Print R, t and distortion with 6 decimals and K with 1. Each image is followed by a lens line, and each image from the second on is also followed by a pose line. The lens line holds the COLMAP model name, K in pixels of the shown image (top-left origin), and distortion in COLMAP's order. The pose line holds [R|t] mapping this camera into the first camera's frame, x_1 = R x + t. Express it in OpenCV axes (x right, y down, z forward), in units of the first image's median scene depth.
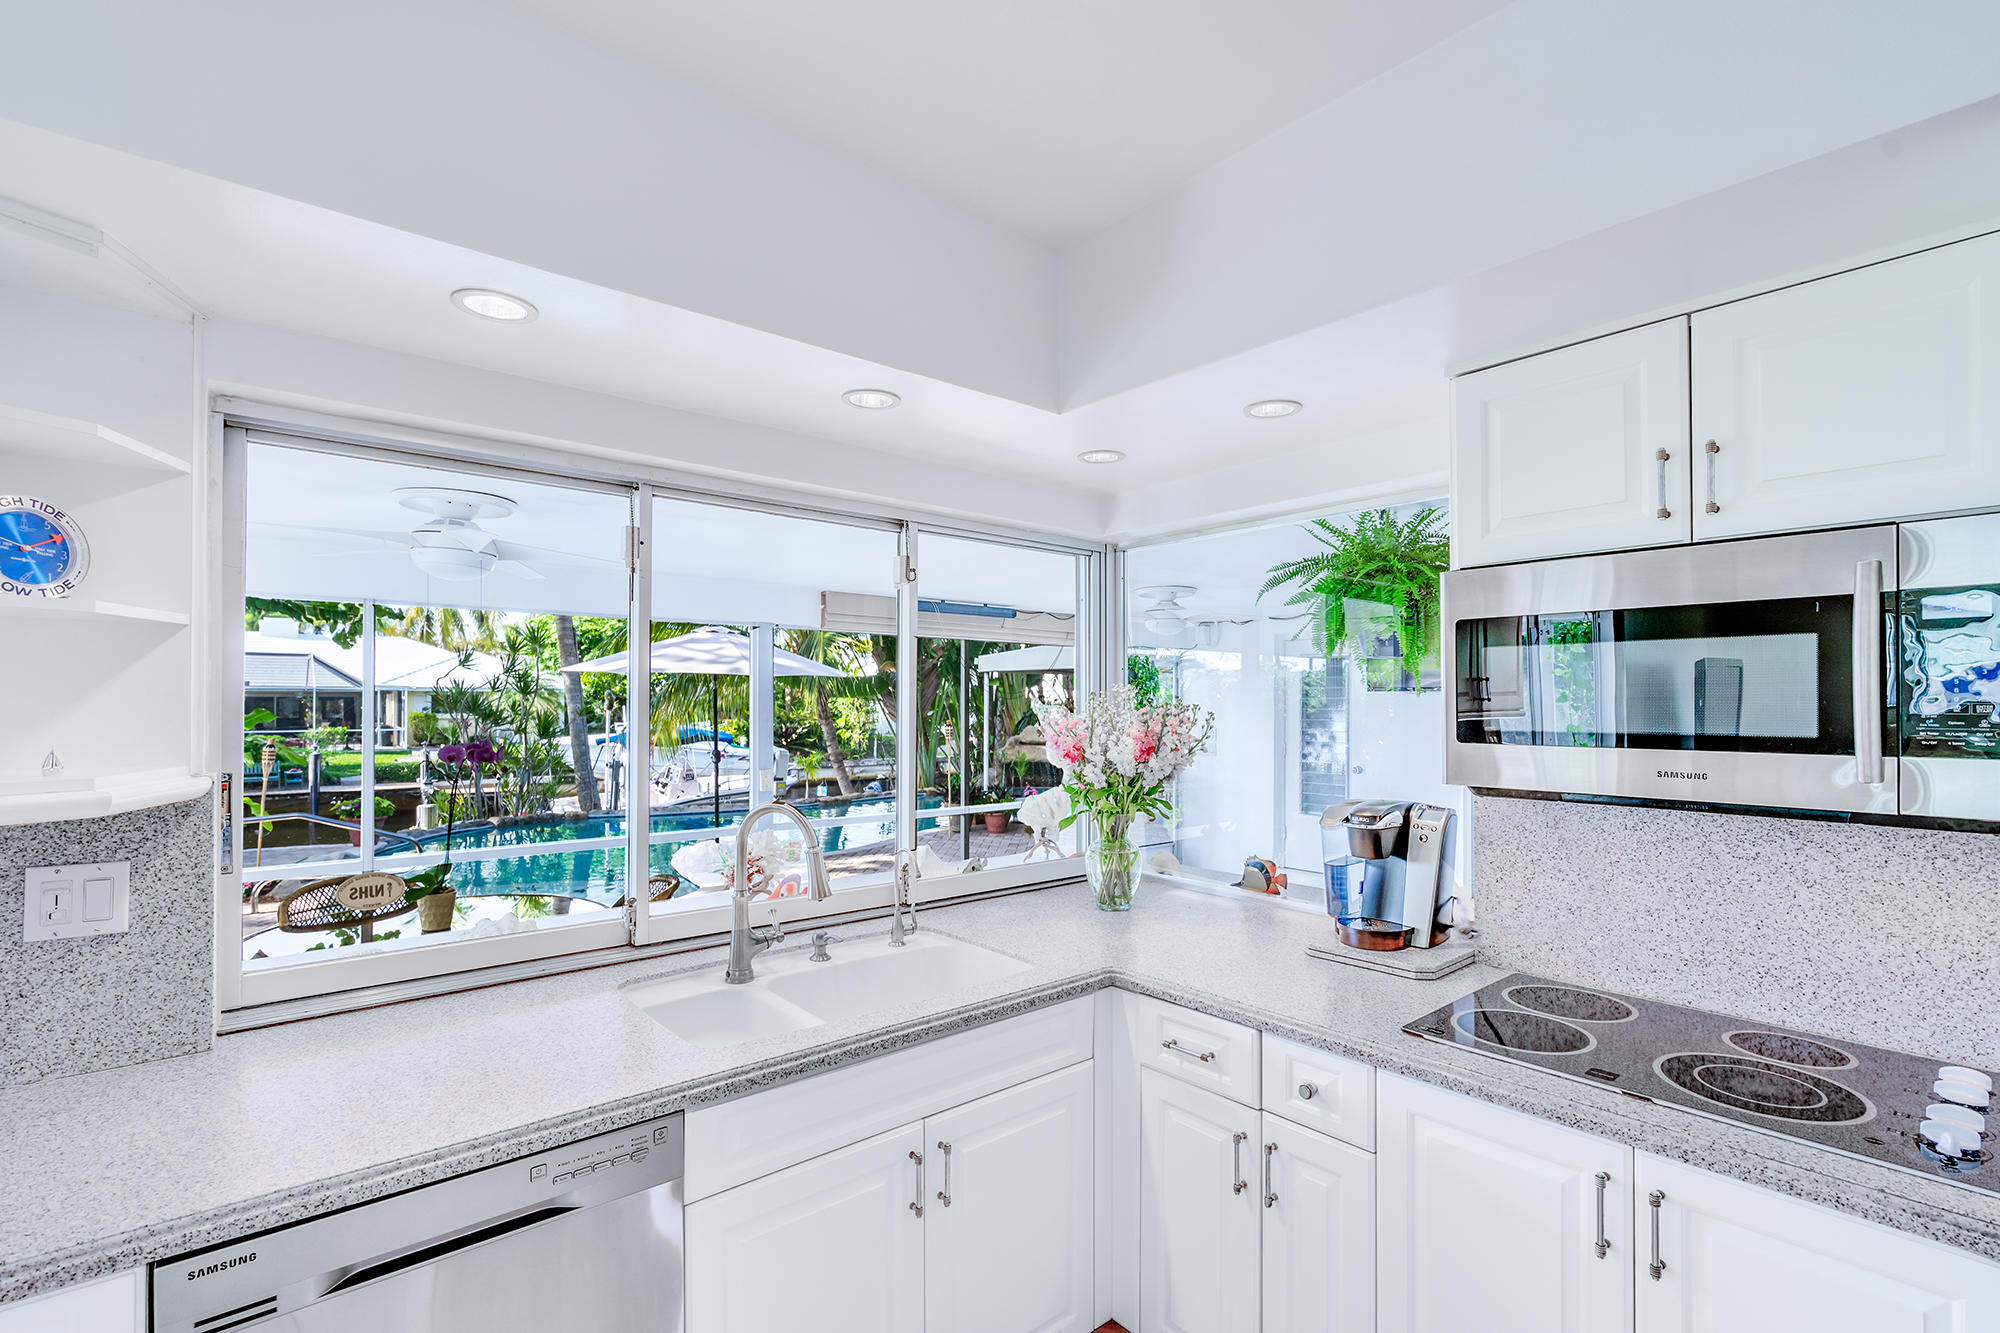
lens RADIAL K [[915.0, 0, 1015.7], [0, 915.0, 701.7], [0, 0, 1]] dist [-0.002523, 0.001346]
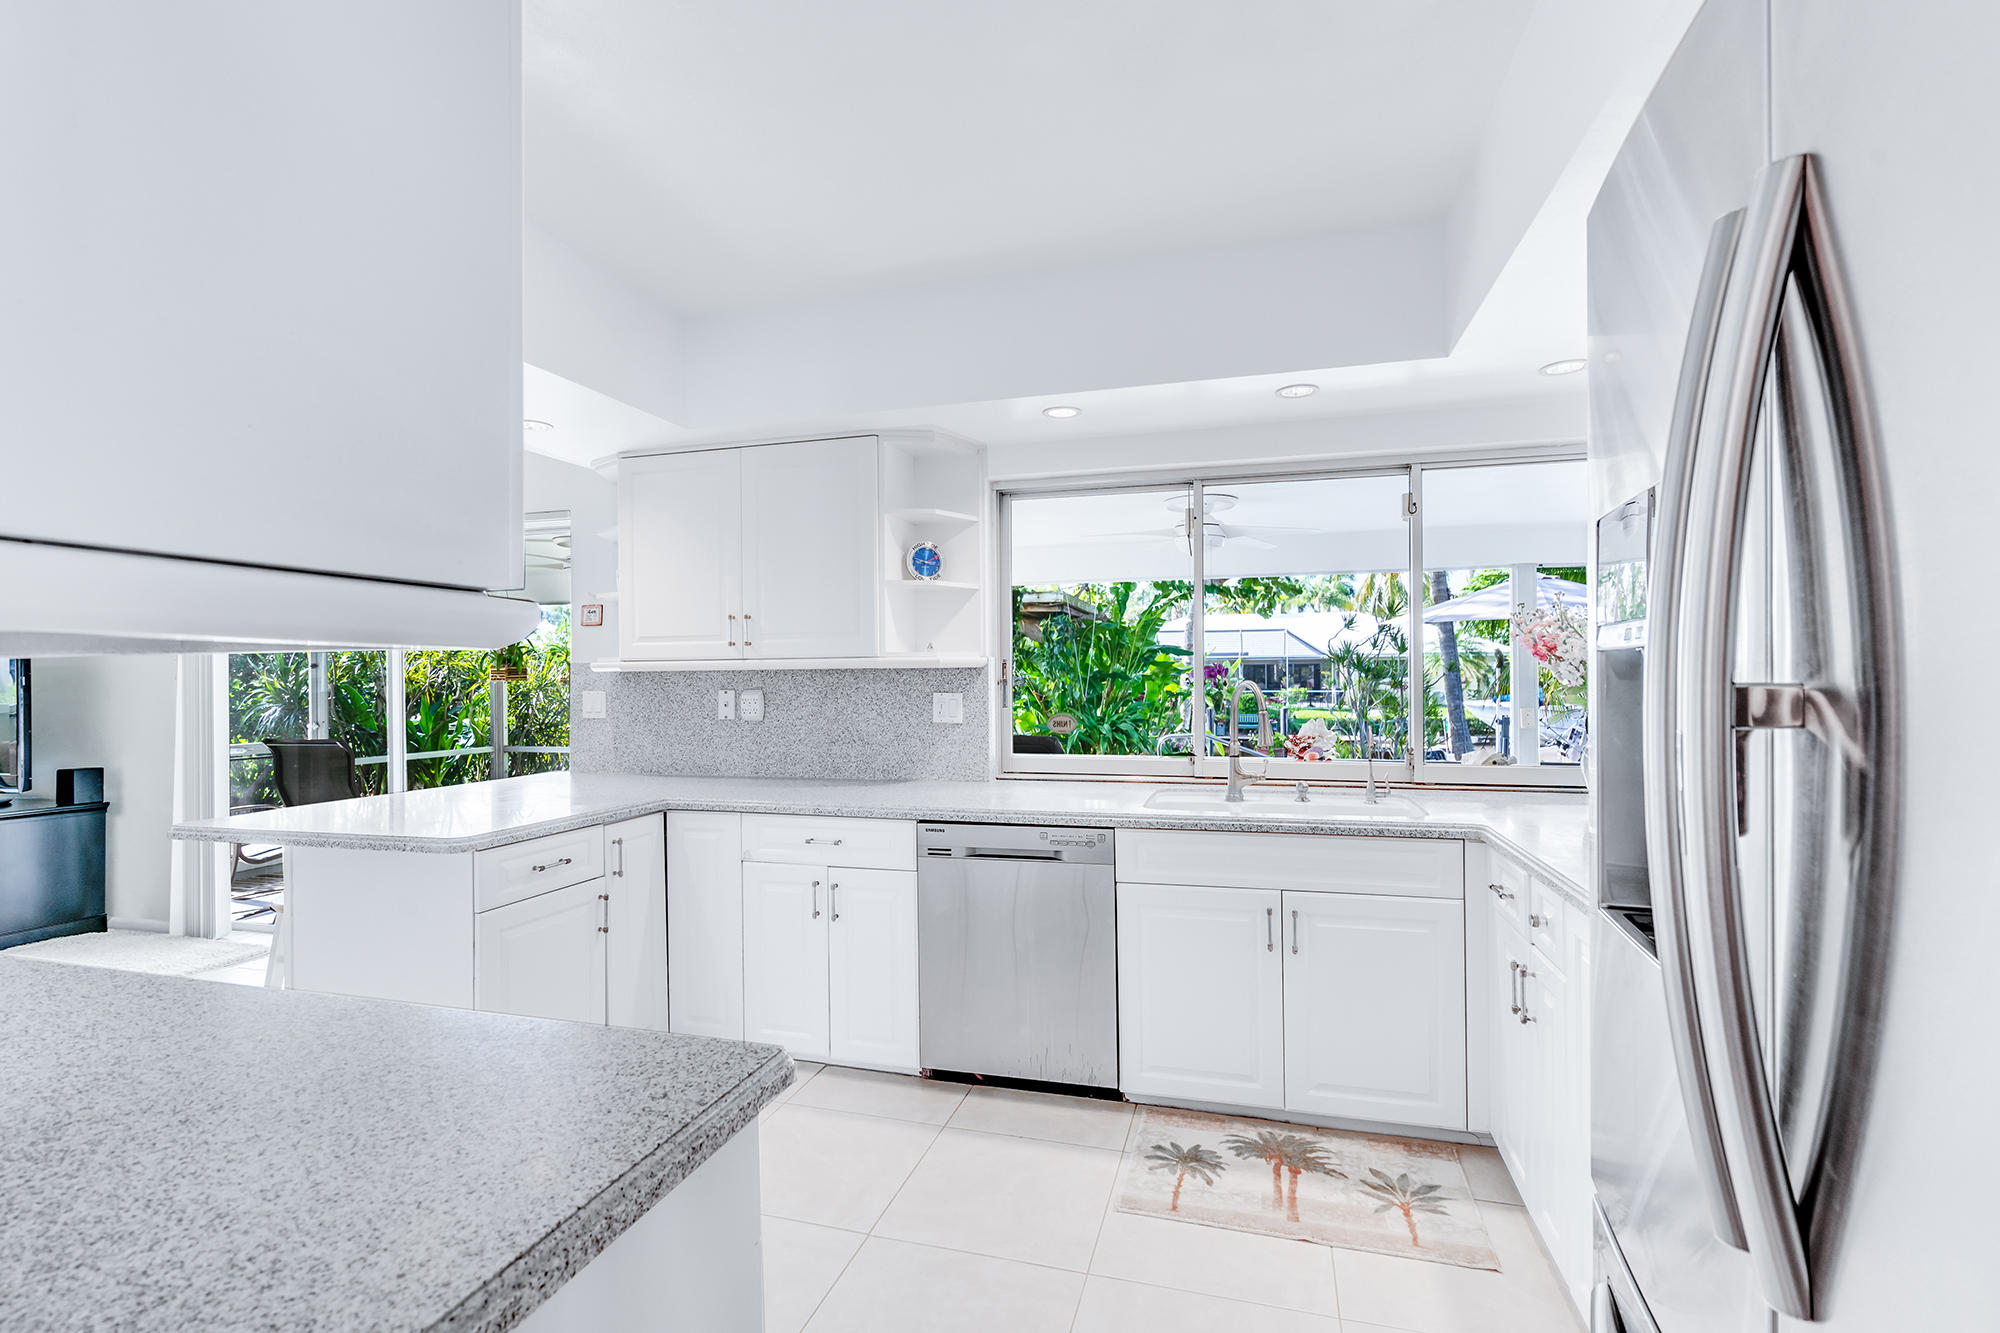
lens RADIAL K [[915.0, 0, 996.4], [0, 915.0, 673.9], [0, 0, 1]] dist [-0.002523, 0.001346]
pose [[0.546678, -0.007011, -0.837314, 0.577826], [0.009469, 0.999953, -0.002191, 0.075013], [0.837289, -0.006731, 0.546719, -0.110755]]
